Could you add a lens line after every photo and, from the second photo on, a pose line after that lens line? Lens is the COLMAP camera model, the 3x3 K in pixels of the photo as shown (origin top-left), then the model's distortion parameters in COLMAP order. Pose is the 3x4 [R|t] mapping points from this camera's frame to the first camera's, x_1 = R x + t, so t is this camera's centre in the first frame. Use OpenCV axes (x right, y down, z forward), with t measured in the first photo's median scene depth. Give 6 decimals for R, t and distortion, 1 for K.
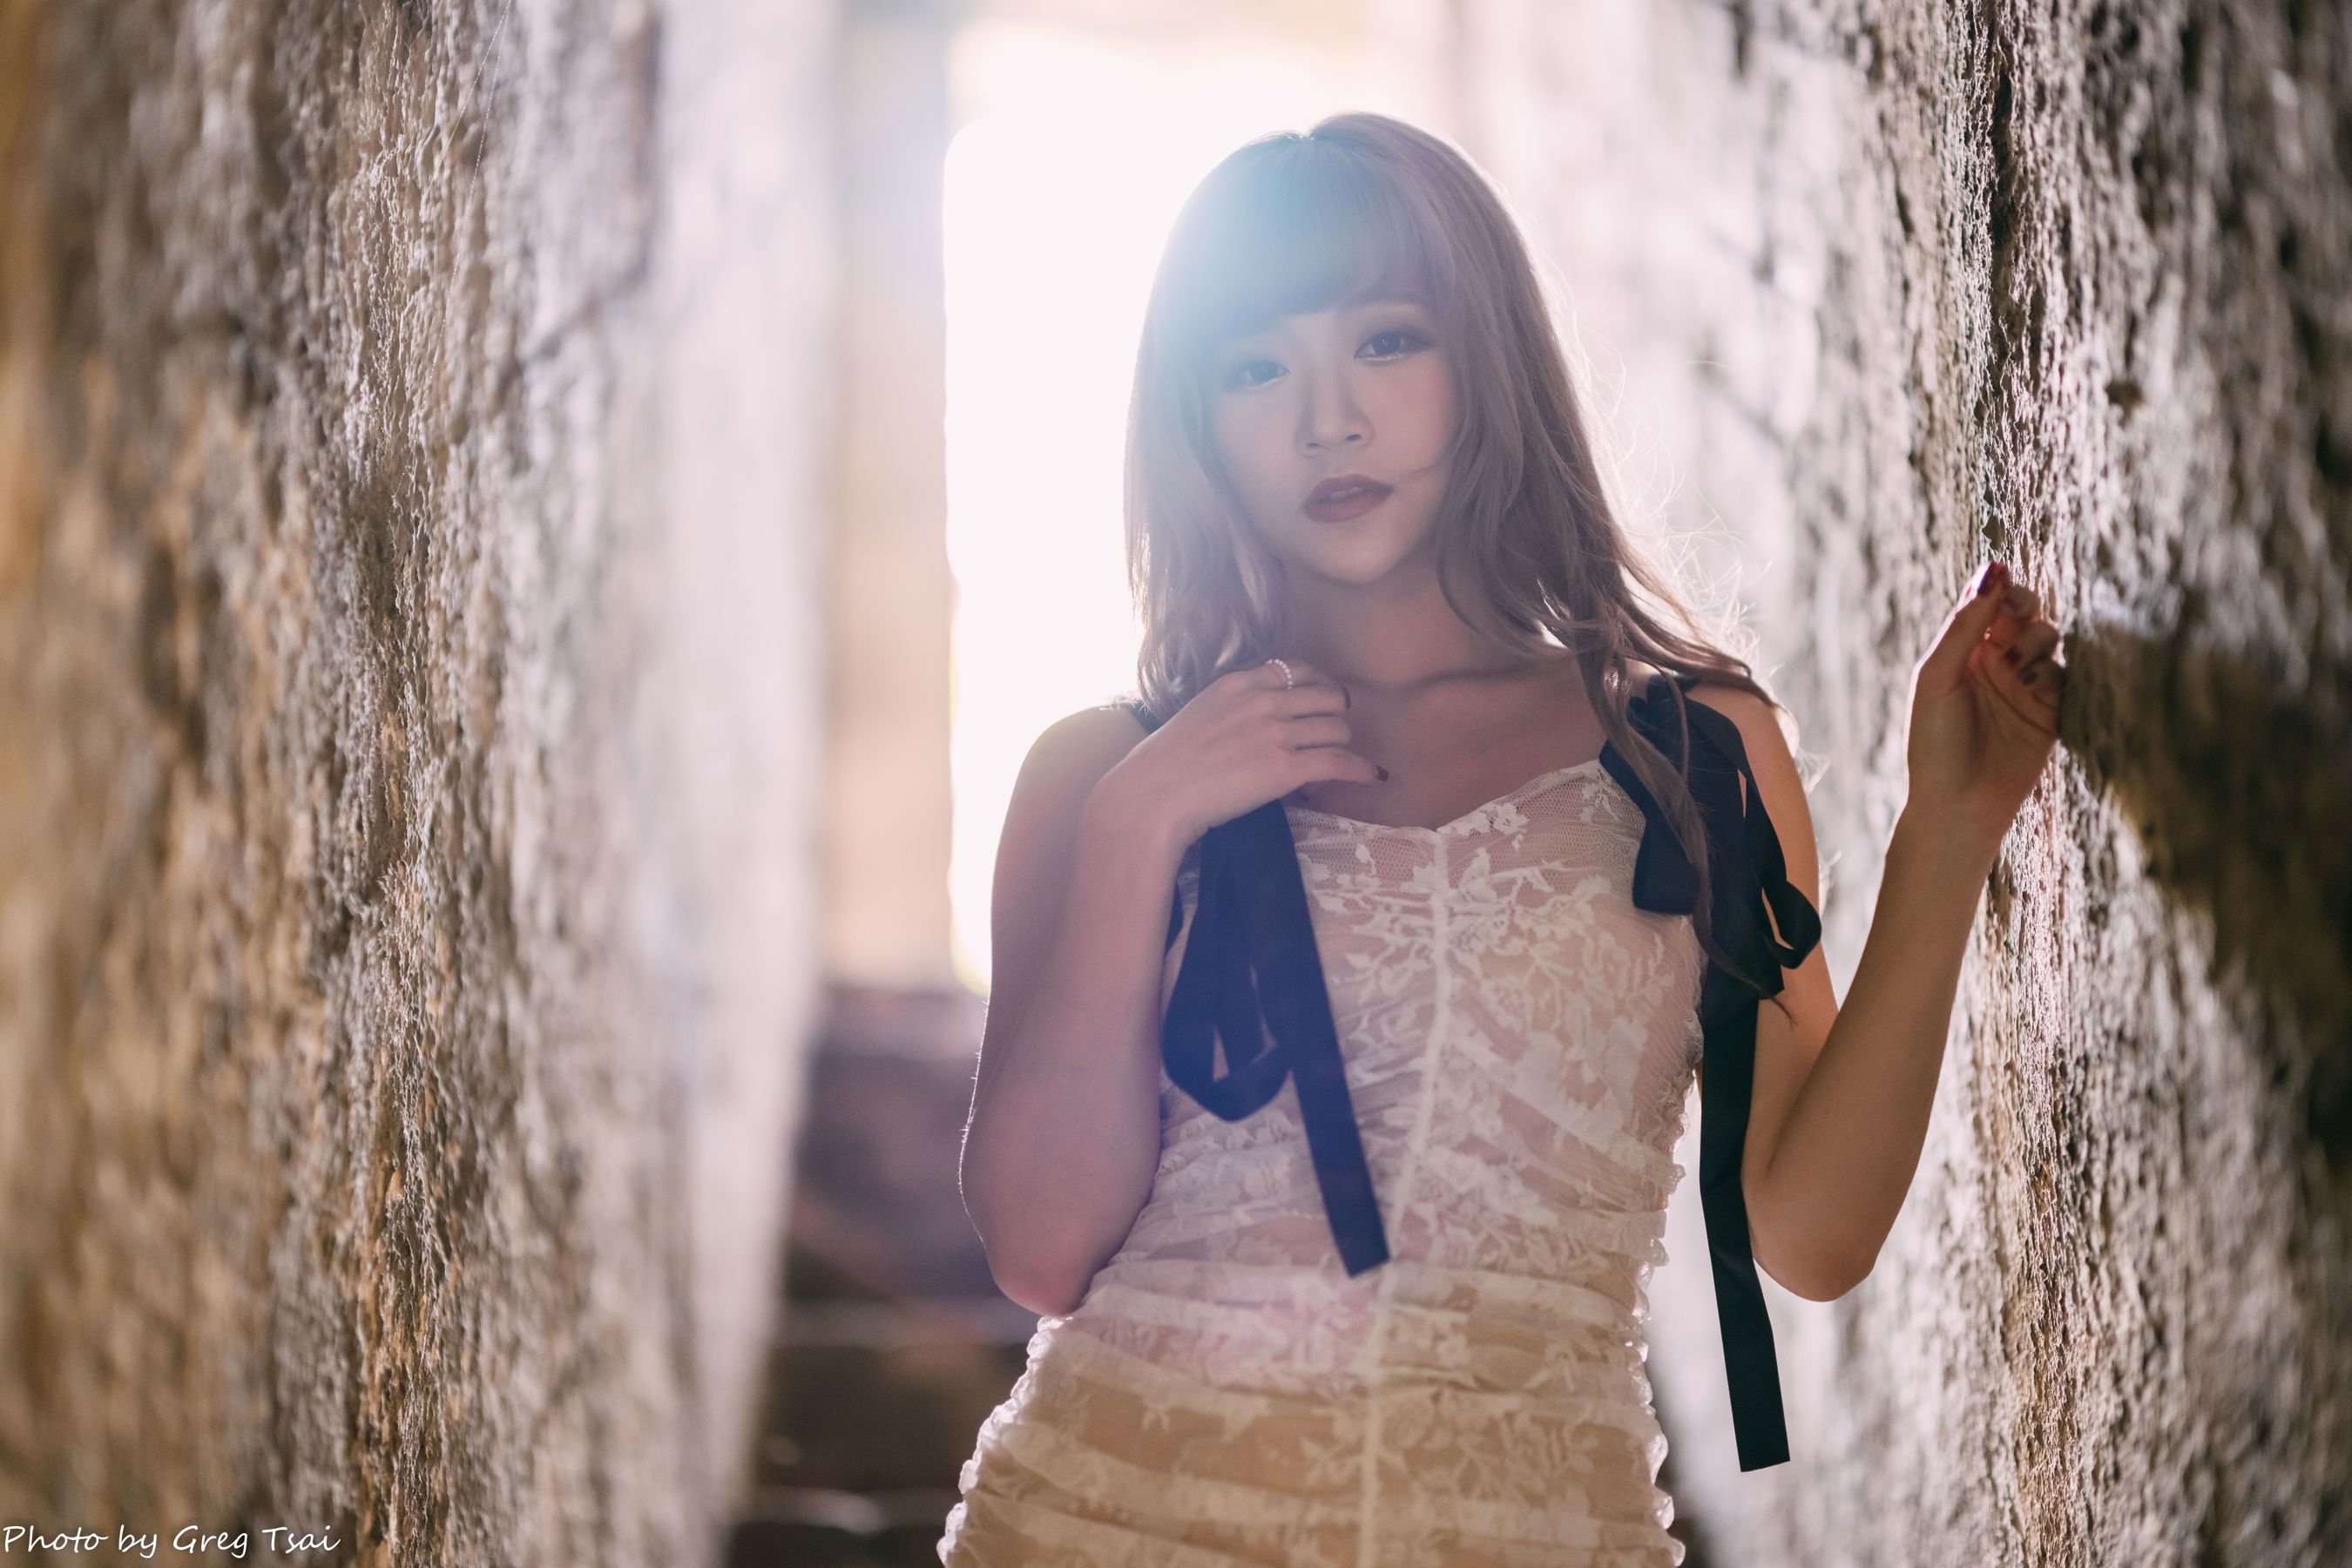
lens RADIAL K [[4147.4, 0, 1176.0], [0, 4147.4, 784.0], [0, 0, 1]] dist [-0.067421, -0.063907]
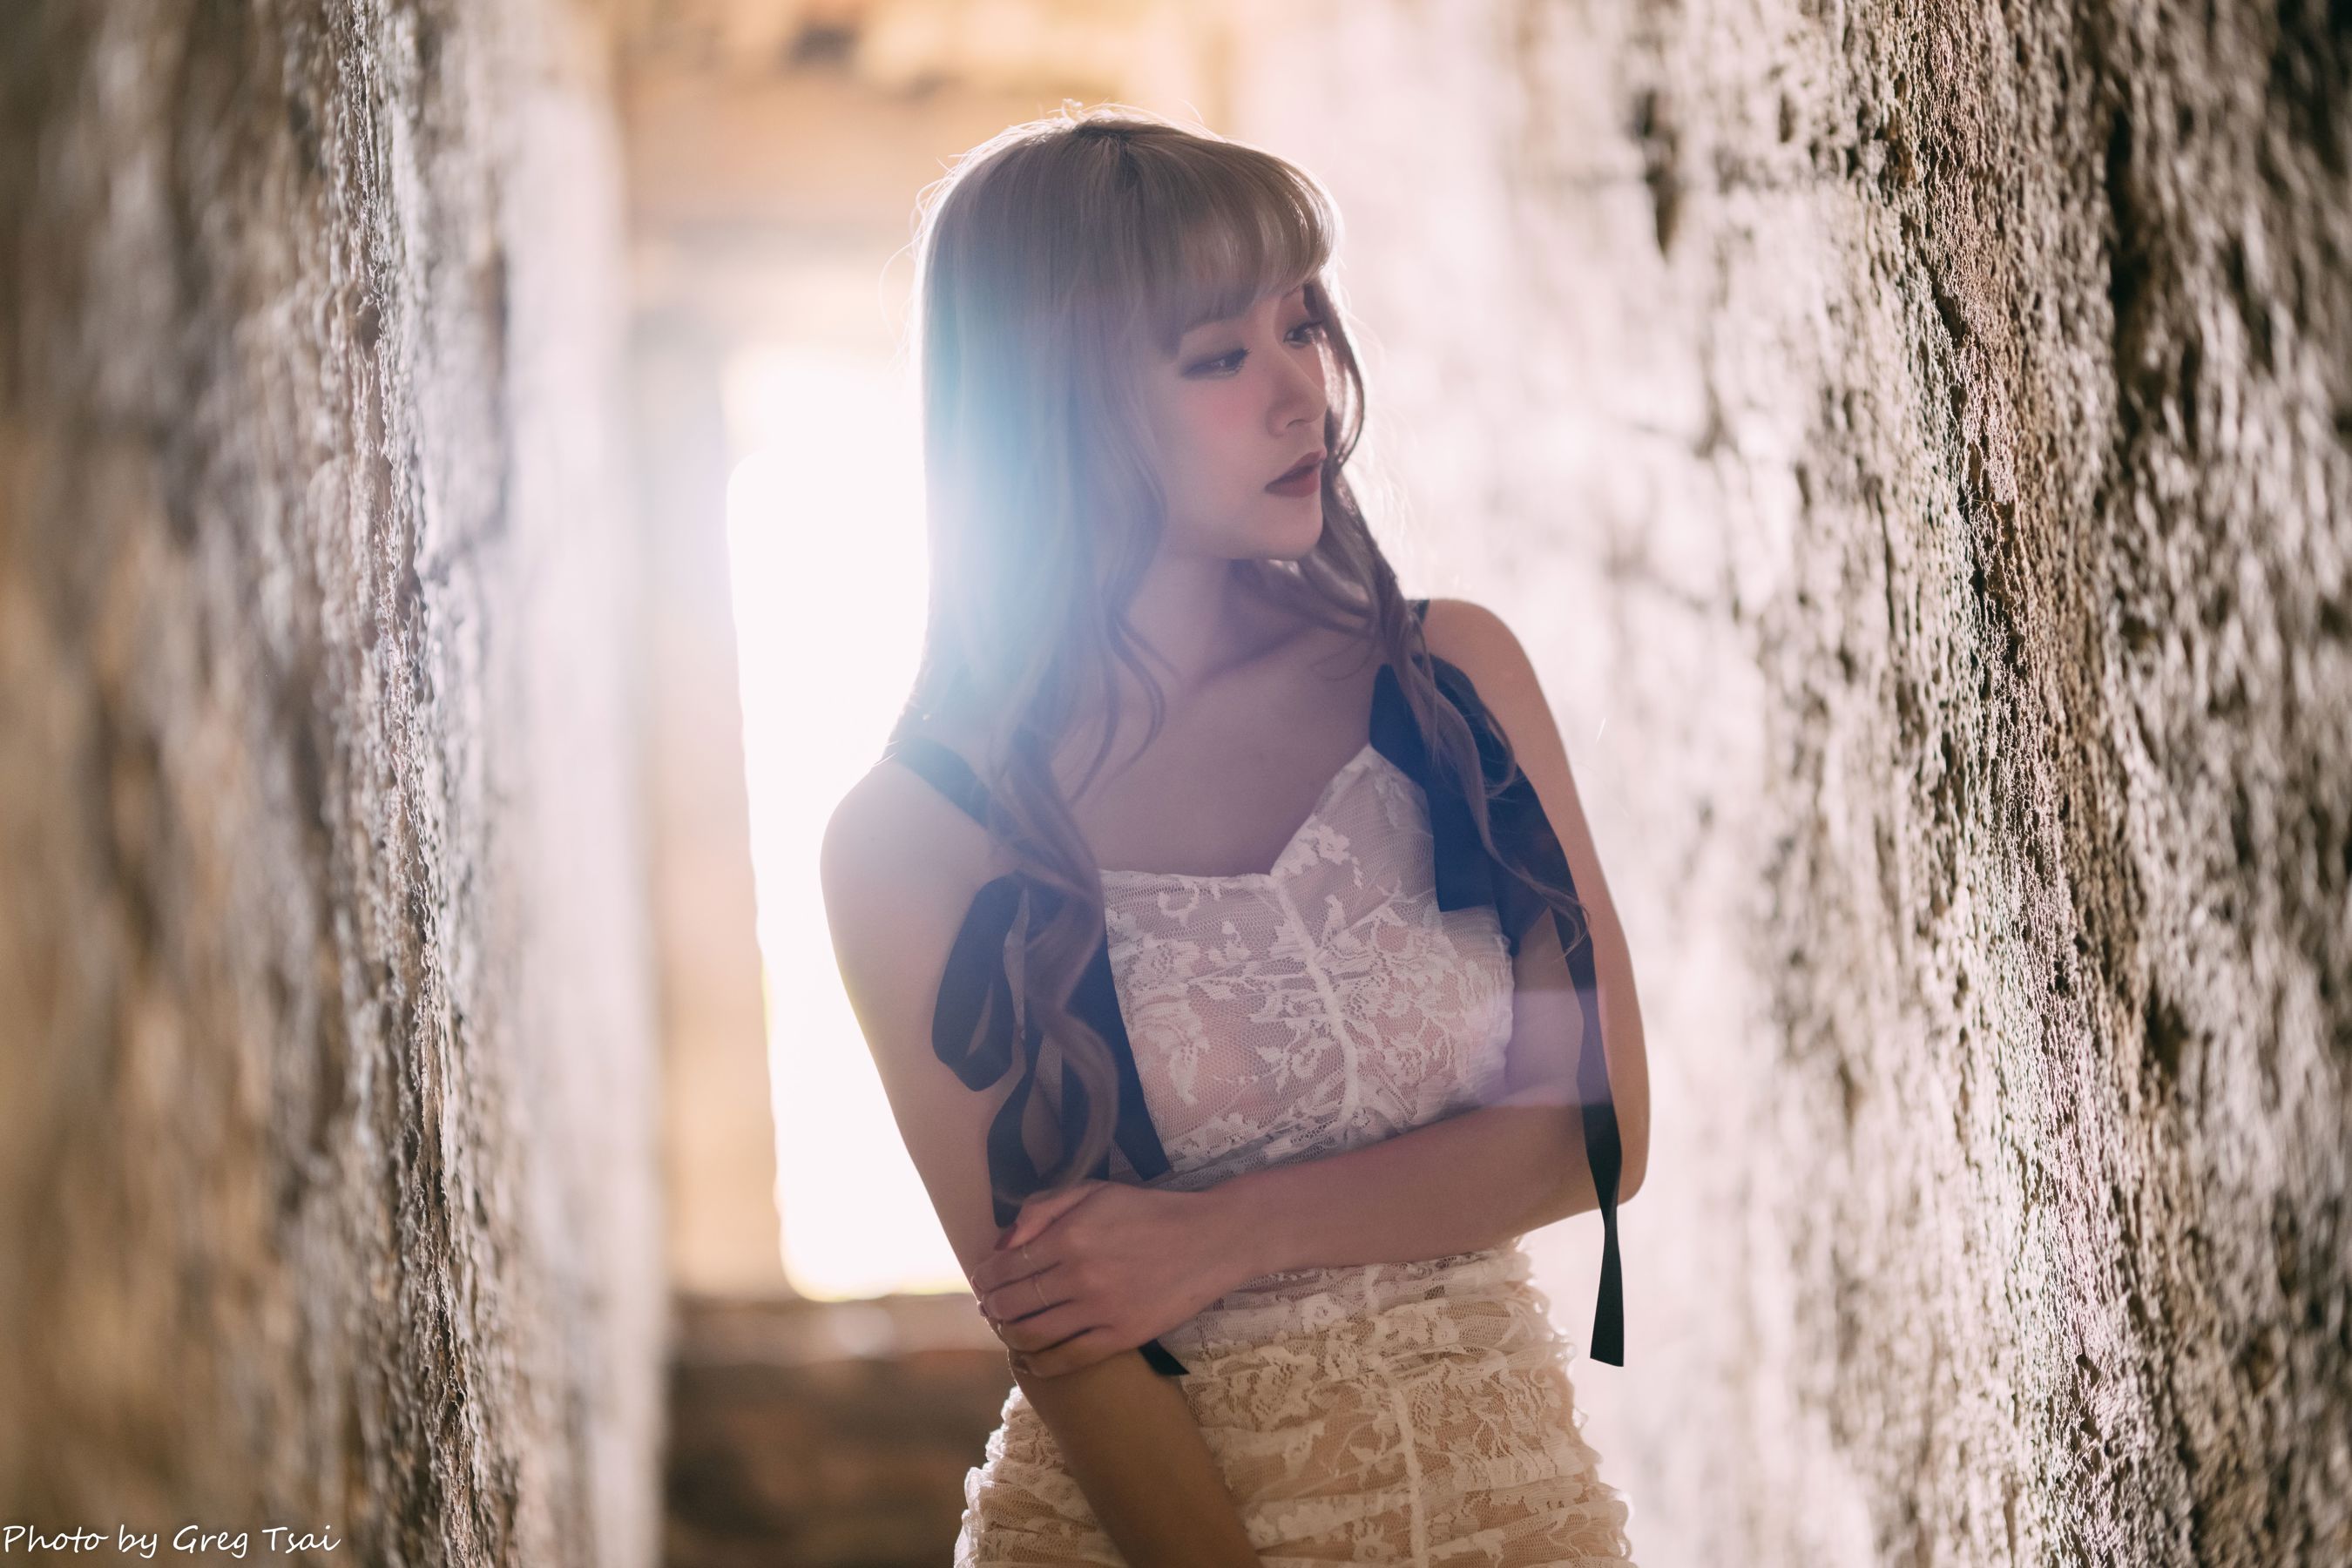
lens RADIAL K [[3926.1, 0, 1176.0], [0, 3926.1, 784.0], [0, 0, 1]] dist [-0.029859, -0.109617]
pose [[0.995579, -0.058045, 0.073852, -0.067508], [0.064097, 0.994535, -0.082410, 0.026468], [-0.068665, 0.086780, 0.993858, 0.165998]]
